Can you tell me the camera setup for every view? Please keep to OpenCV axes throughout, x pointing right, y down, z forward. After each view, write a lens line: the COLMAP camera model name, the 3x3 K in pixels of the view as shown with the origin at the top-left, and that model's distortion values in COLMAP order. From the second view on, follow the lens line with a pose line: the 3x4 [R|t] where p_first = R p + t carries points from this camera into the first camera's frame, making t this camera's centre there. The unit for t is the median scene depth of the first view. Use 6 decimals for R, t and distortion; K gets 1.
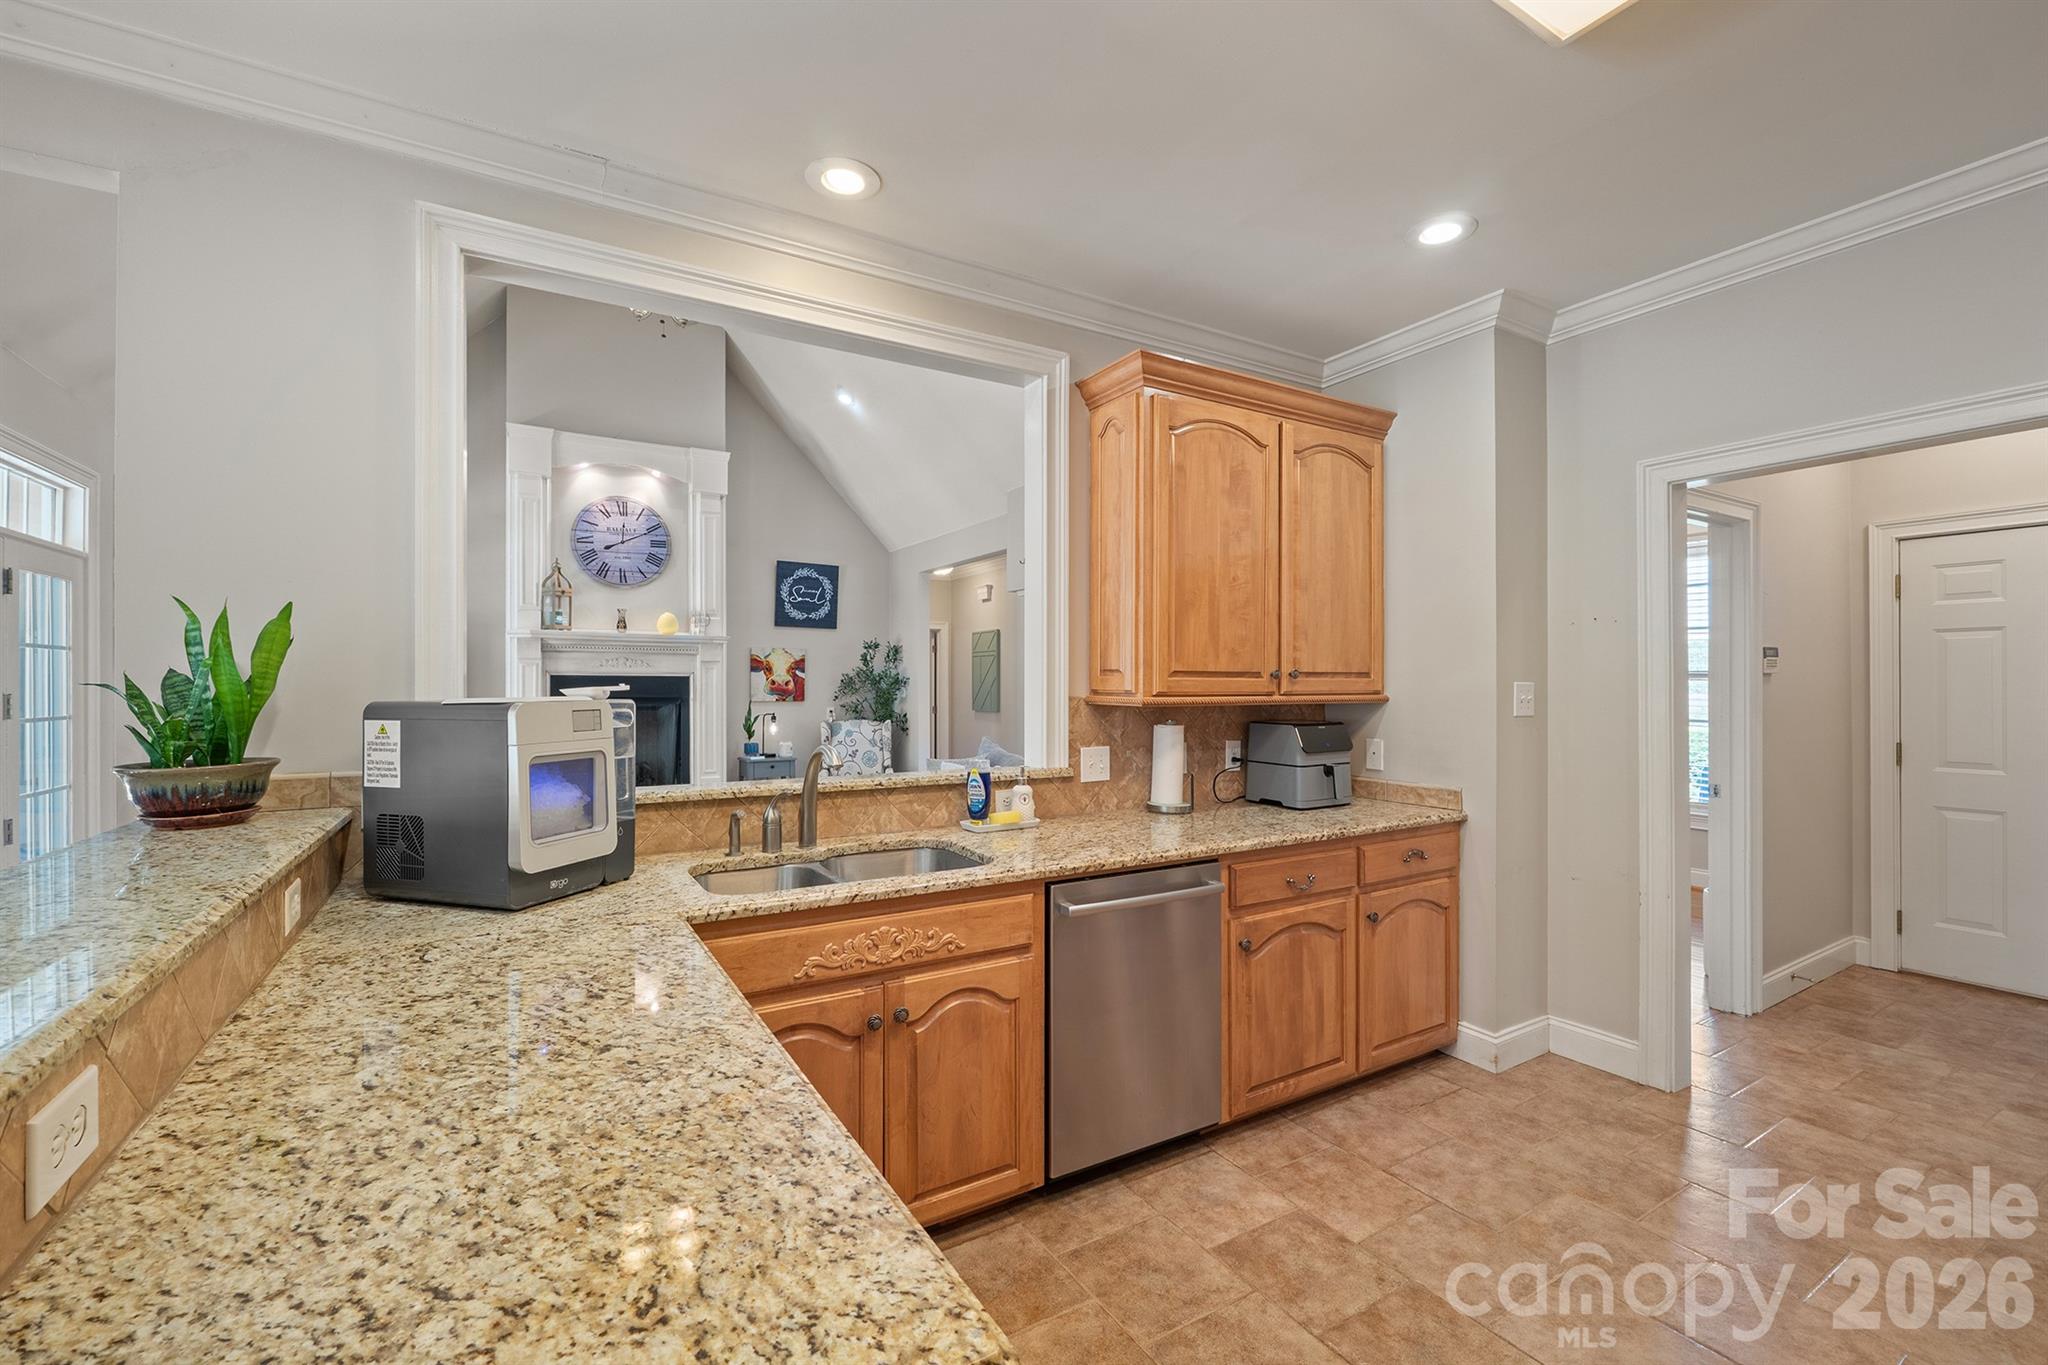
lens RADIAL K [[863.0, 0, 1024.0], [0, 863.0, 682.5], [0, 0, 1]] dist [-0.006108, -0.000582]
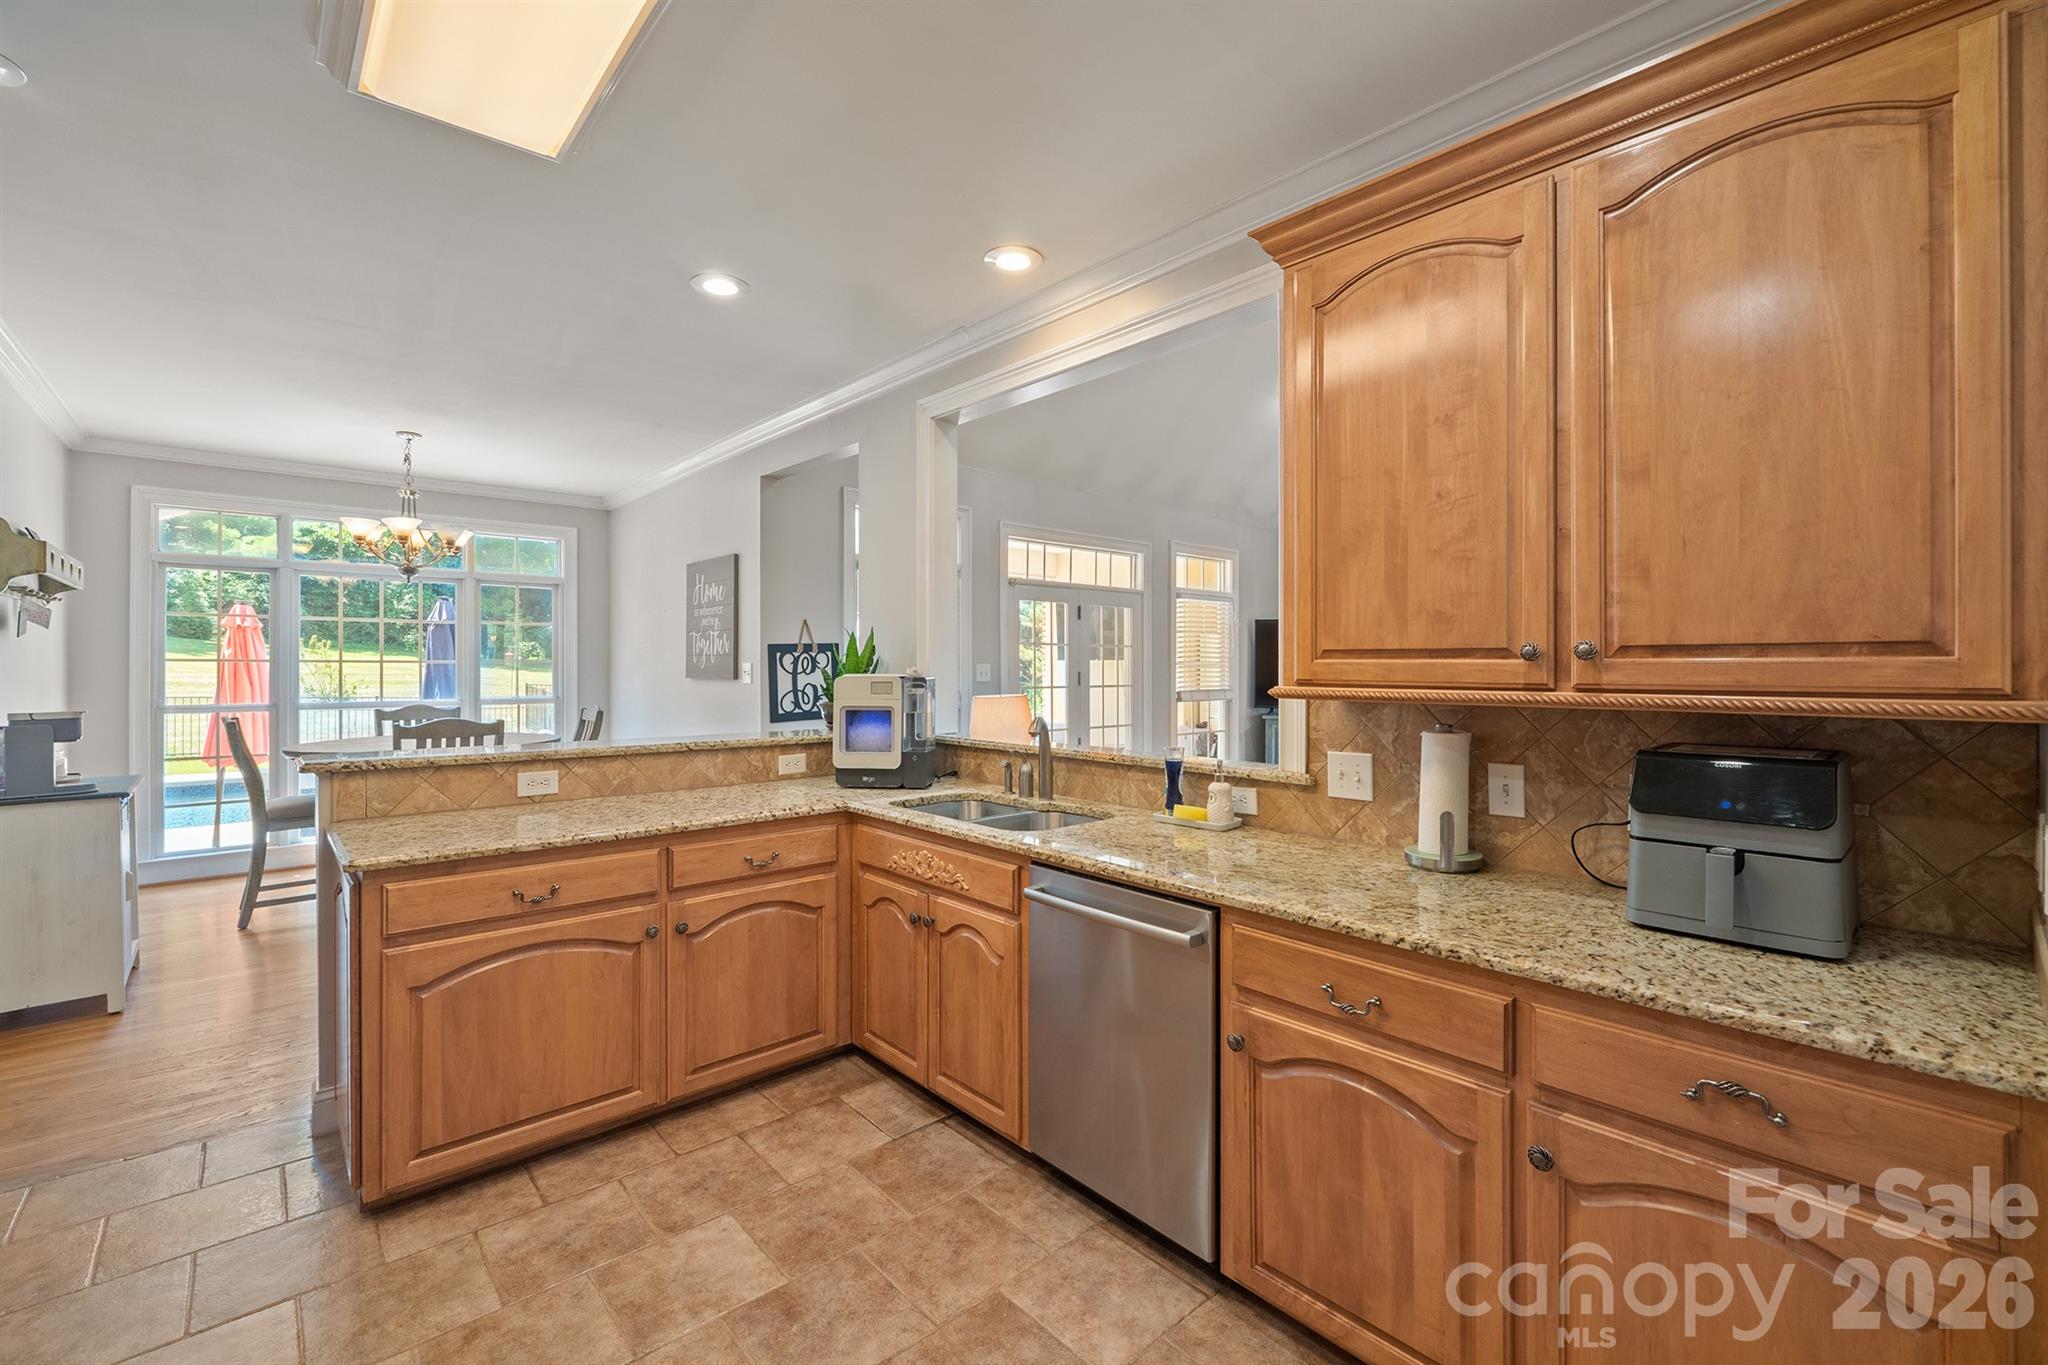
lens RADIAL K [[869.7, 0, 1031.5], [0, 869.7, 665.7], [0, 0, 1]] dist [-0.001413, -0.000050]
pose [[0.195823, 0.000596, -0.980639, 0.325184], [0.000147, 1.000000, 0.000638, -0.000344], [0.980639, -0.000269, 0.195822, 0.247992]]
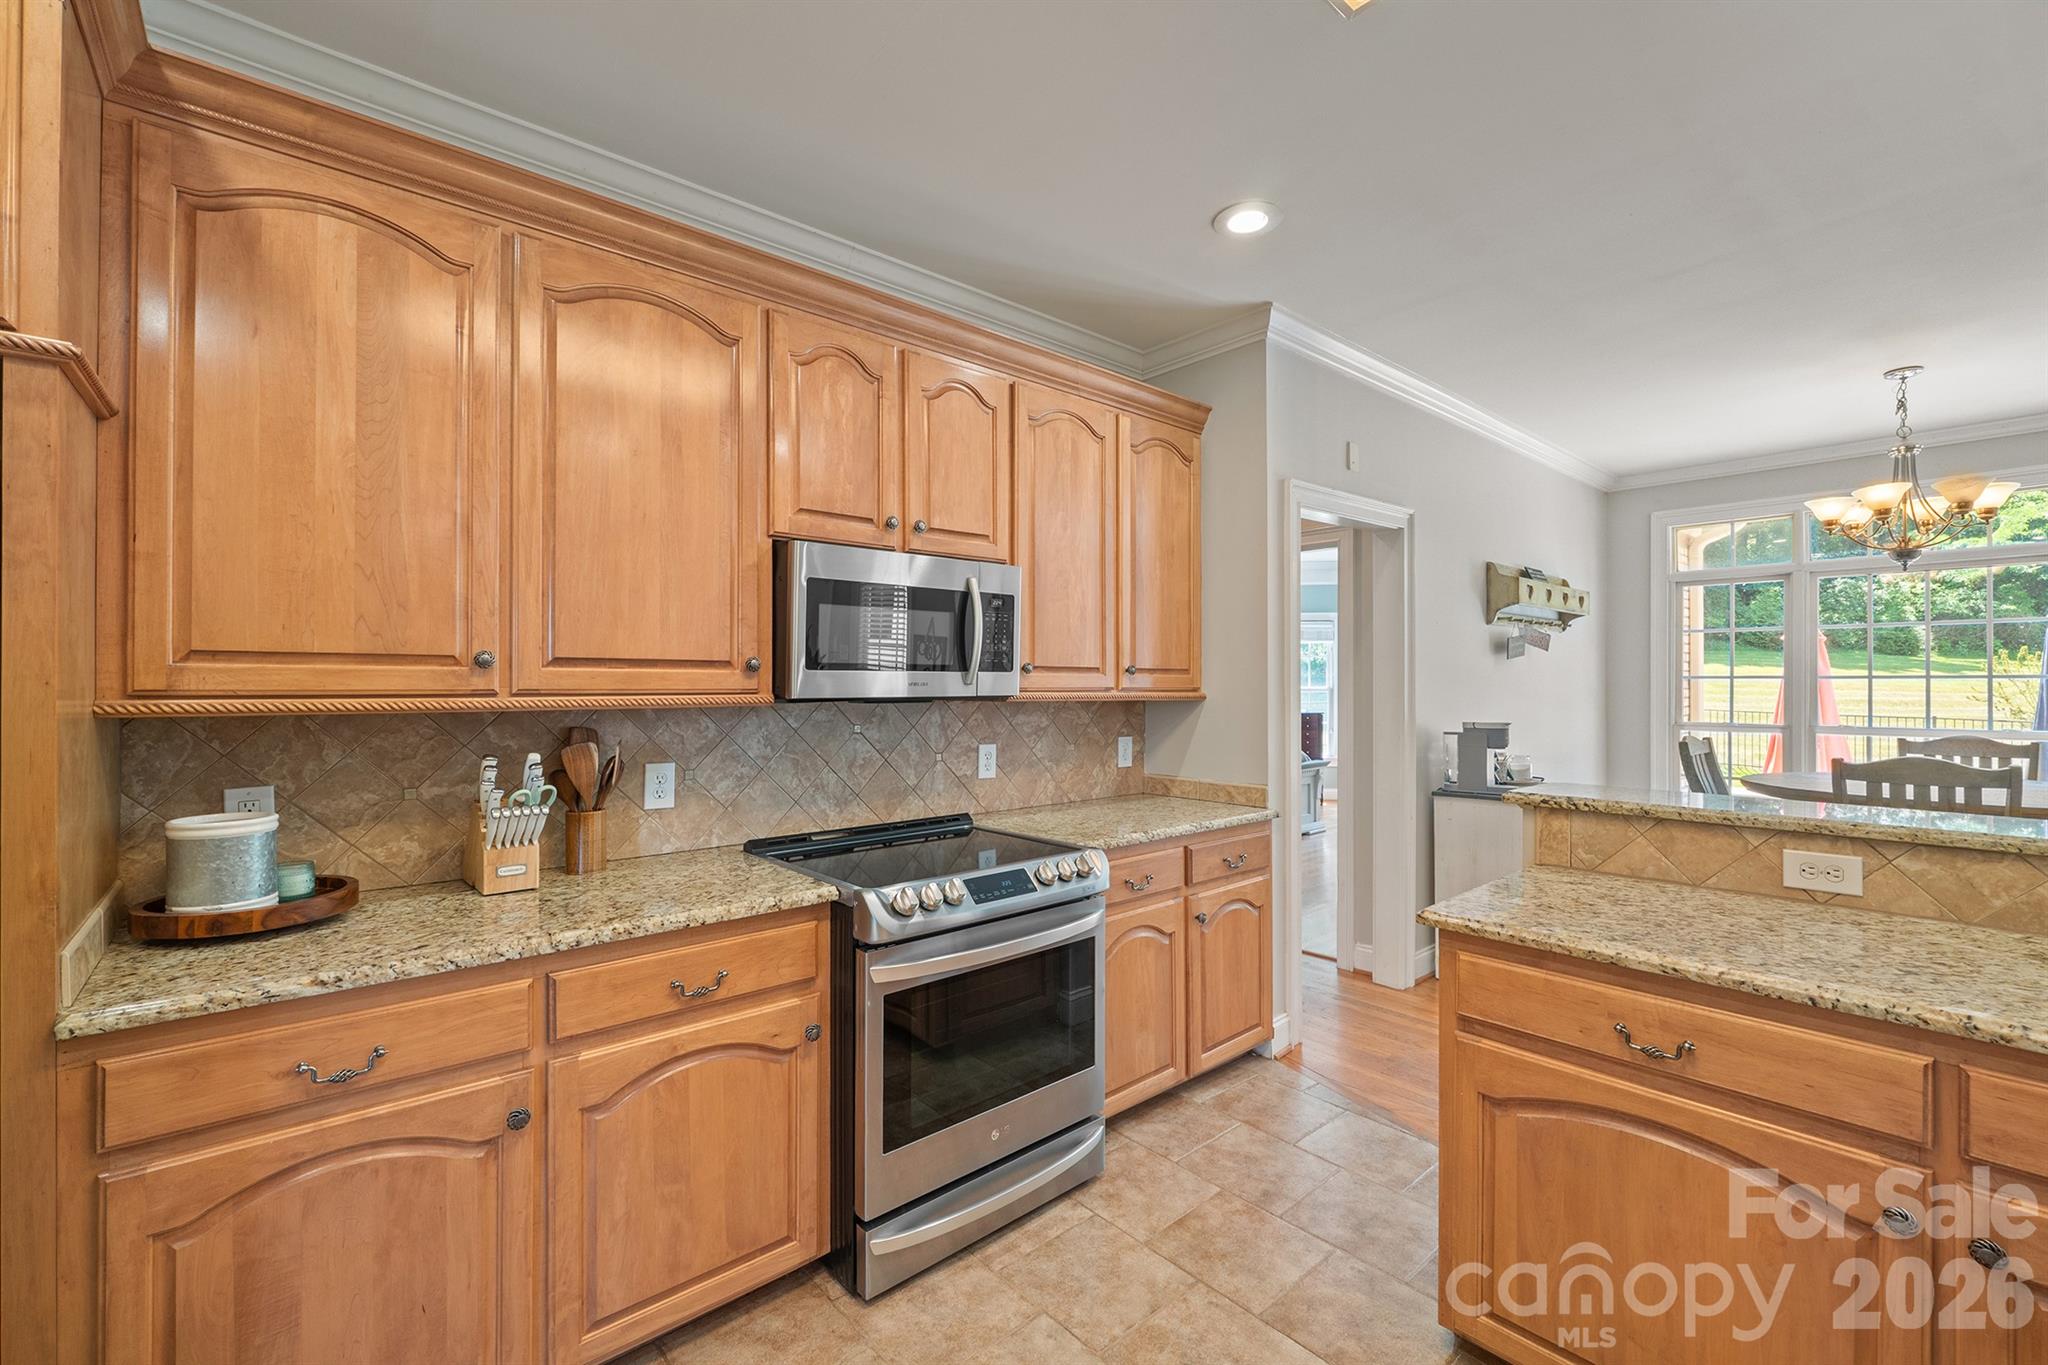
lens RADIAL K [[863.0, 0, 1024.0], [0, 863.0, 682.5], [0, 0, 1]] dist [-0.006108, -0.000582]
pose [[-0.983596, 0.001510, -0.180381, 0.157504], [0.001974, 0.999995, -0.002395, 0.000513], [0.180376, -0.002712, -0.983594, 0.300946]]
